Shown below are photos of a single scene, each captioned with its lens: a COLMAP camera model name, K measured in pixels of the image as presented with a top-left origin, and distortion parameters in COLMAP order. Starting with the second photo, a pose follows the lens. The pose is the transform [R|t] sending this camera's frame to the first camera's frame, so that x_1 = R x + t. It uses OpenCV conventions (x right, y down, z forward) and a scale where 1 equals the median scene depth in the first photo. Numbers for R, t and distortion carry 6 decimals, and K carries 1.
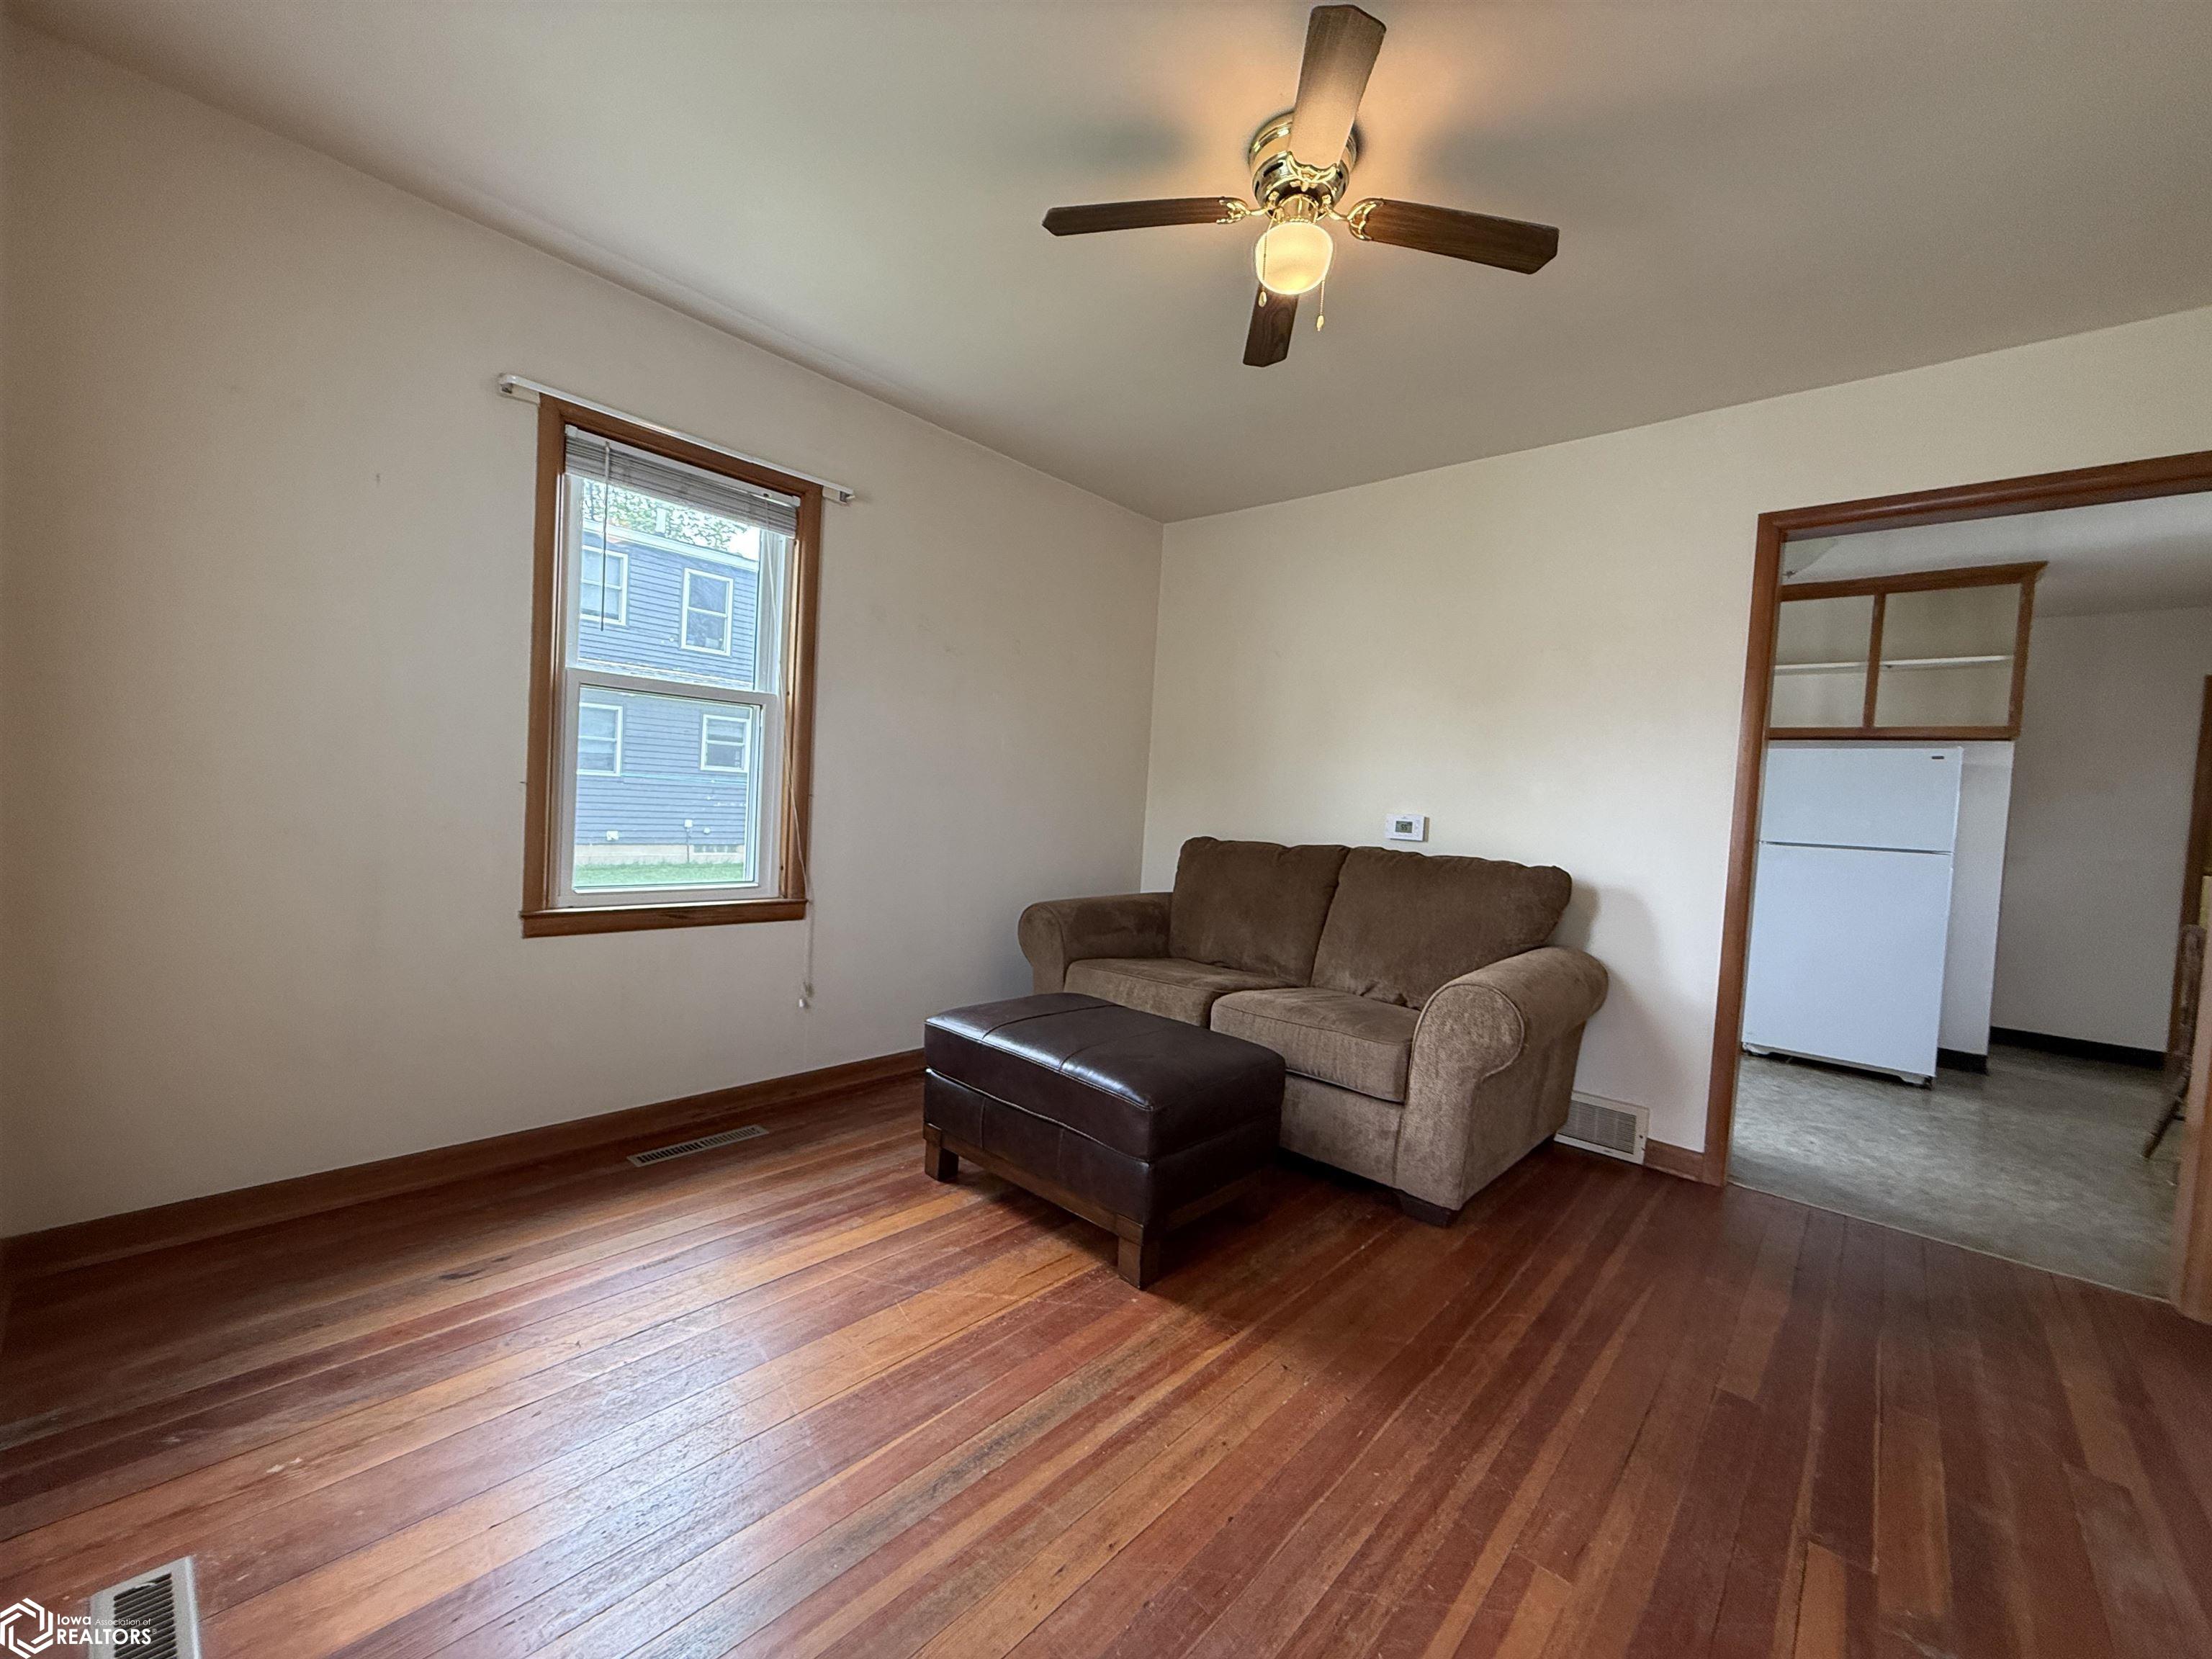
lens RADIAL K [[880.4, 0, 1107.9], [0, 880.4, 830.1], [0, 0, 1]] dist [0.000934, 0.000098]
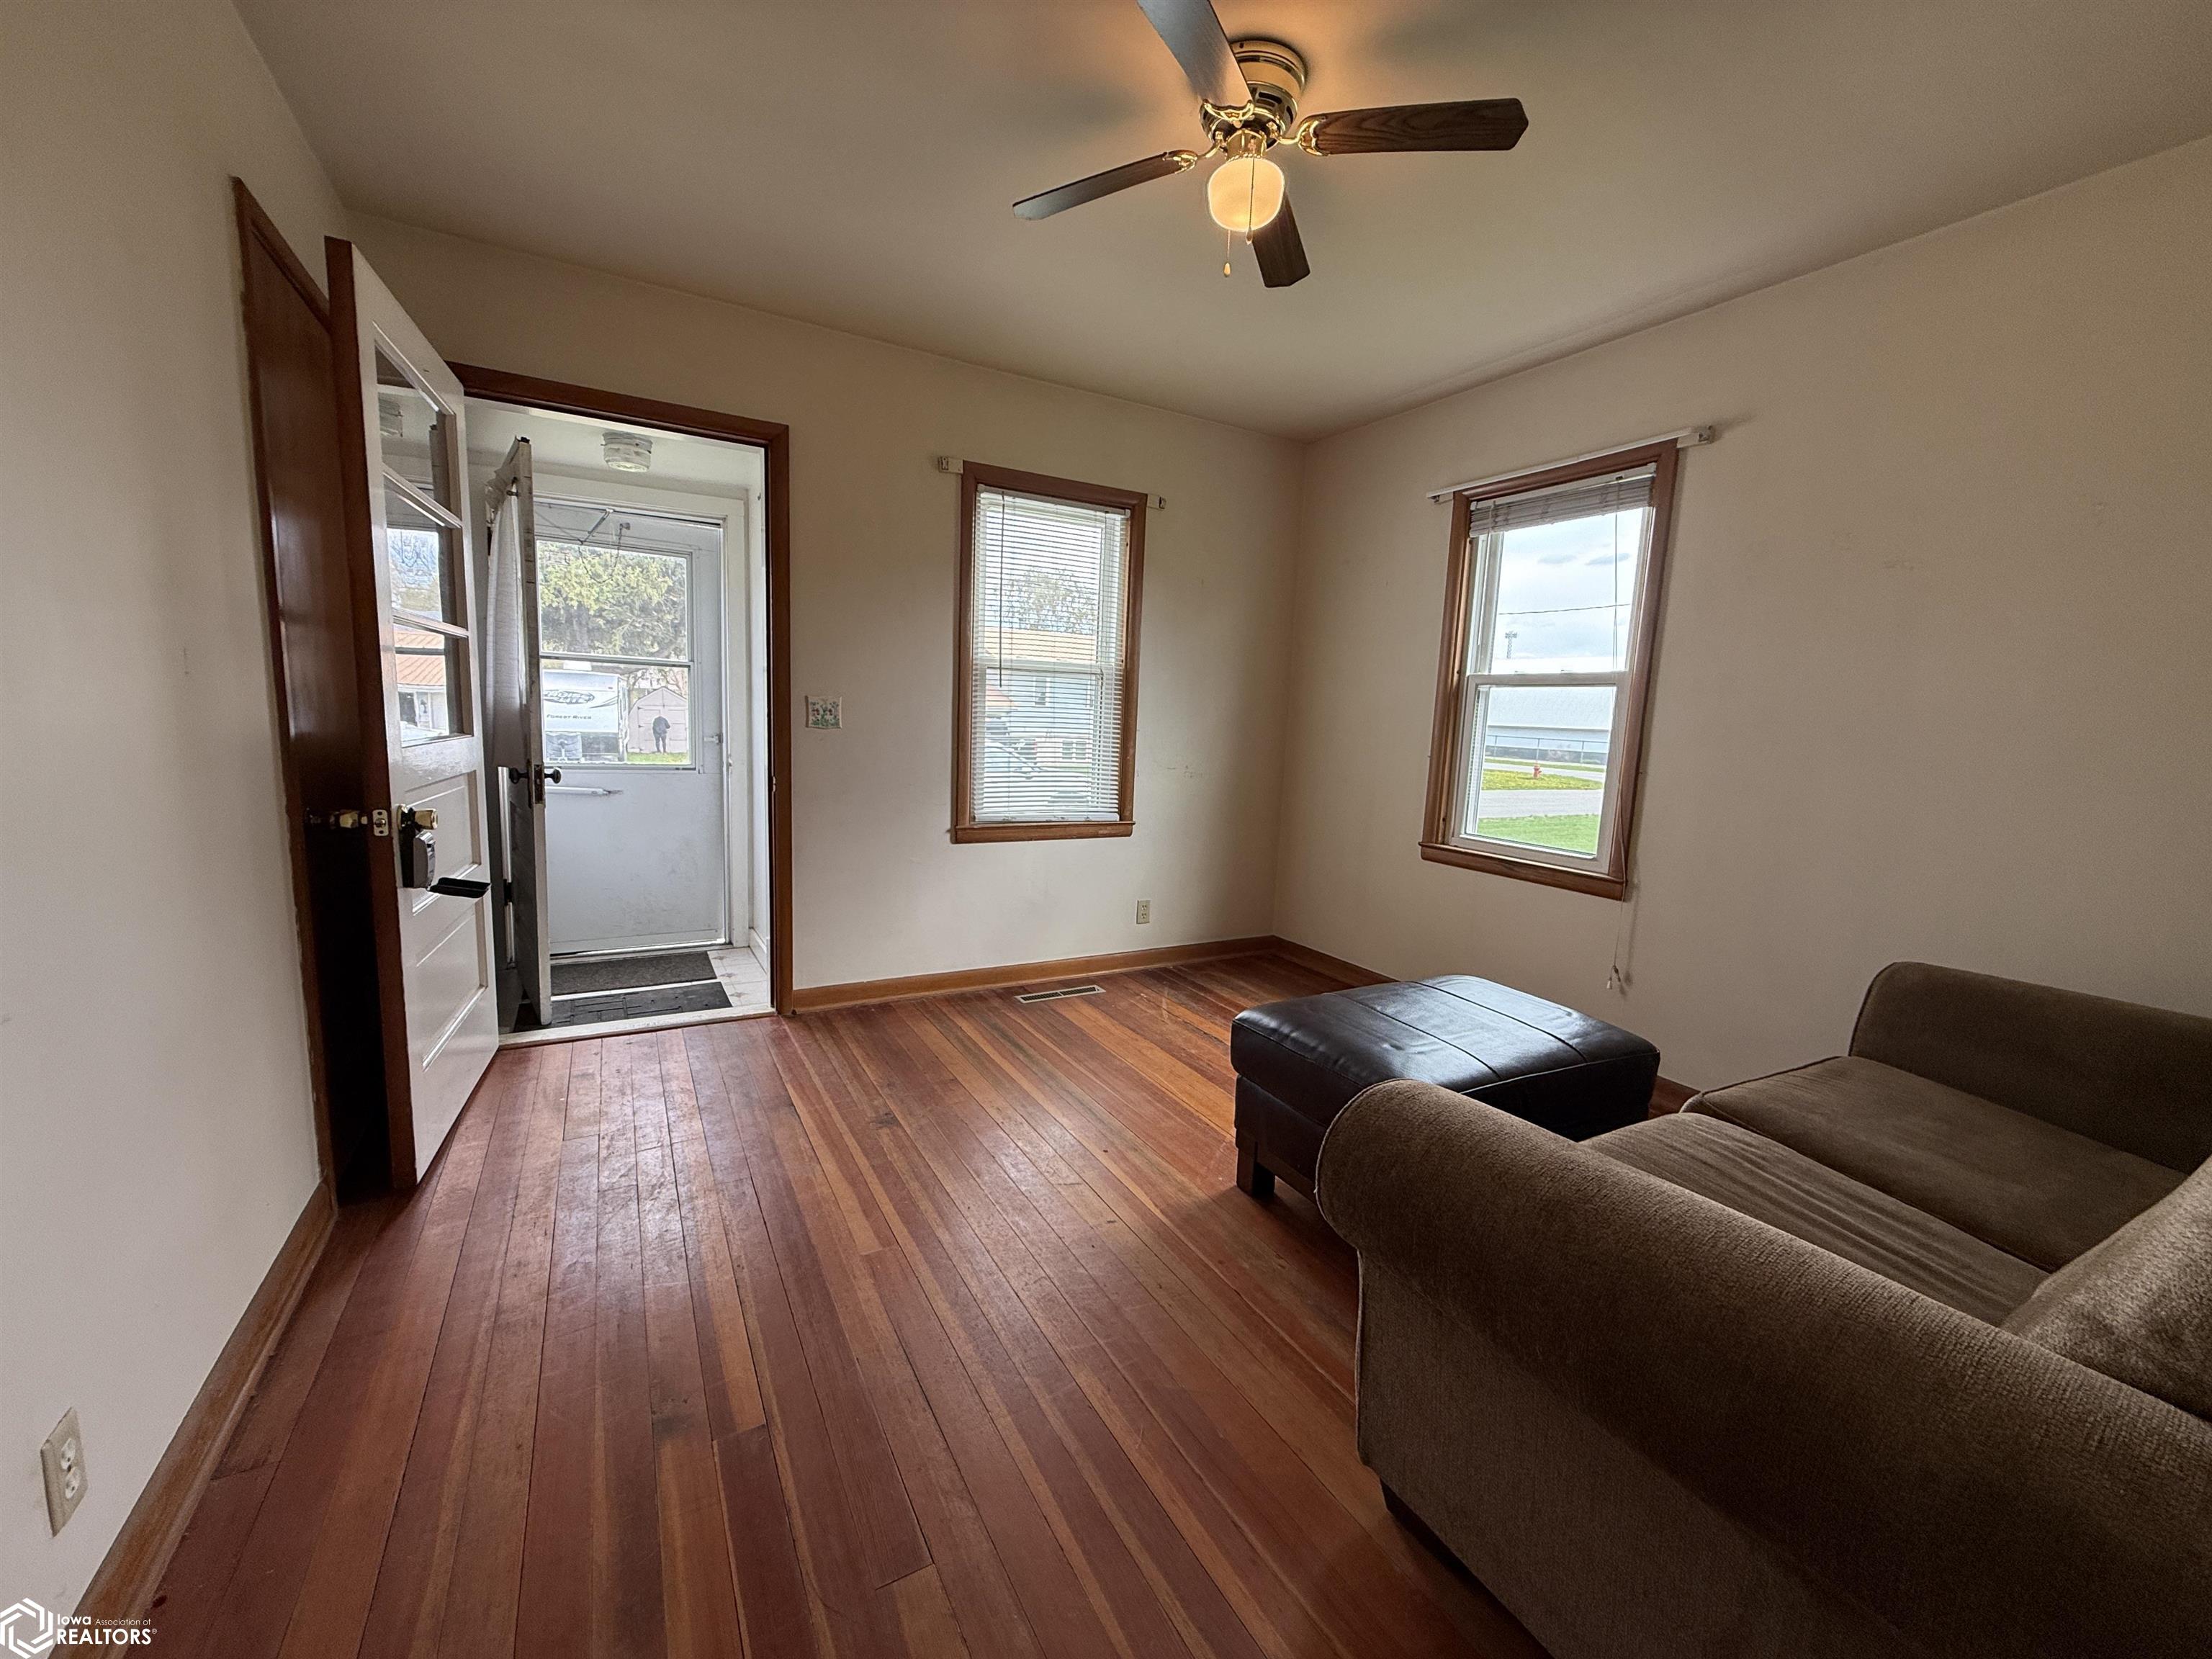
lens RADIAL K [[880.4, 0, 1095.7], [0, 880.4, 833.8], [0, 0, 1]] dist [0.000934, 0.000098]
pose [[-0.326515, 0.055048, -0.943588, 1.012726], [-0.096242, 0.991178, 0.091127, -0.006296], [0.940280, 0.120567, -0.318336, 1.015159]]
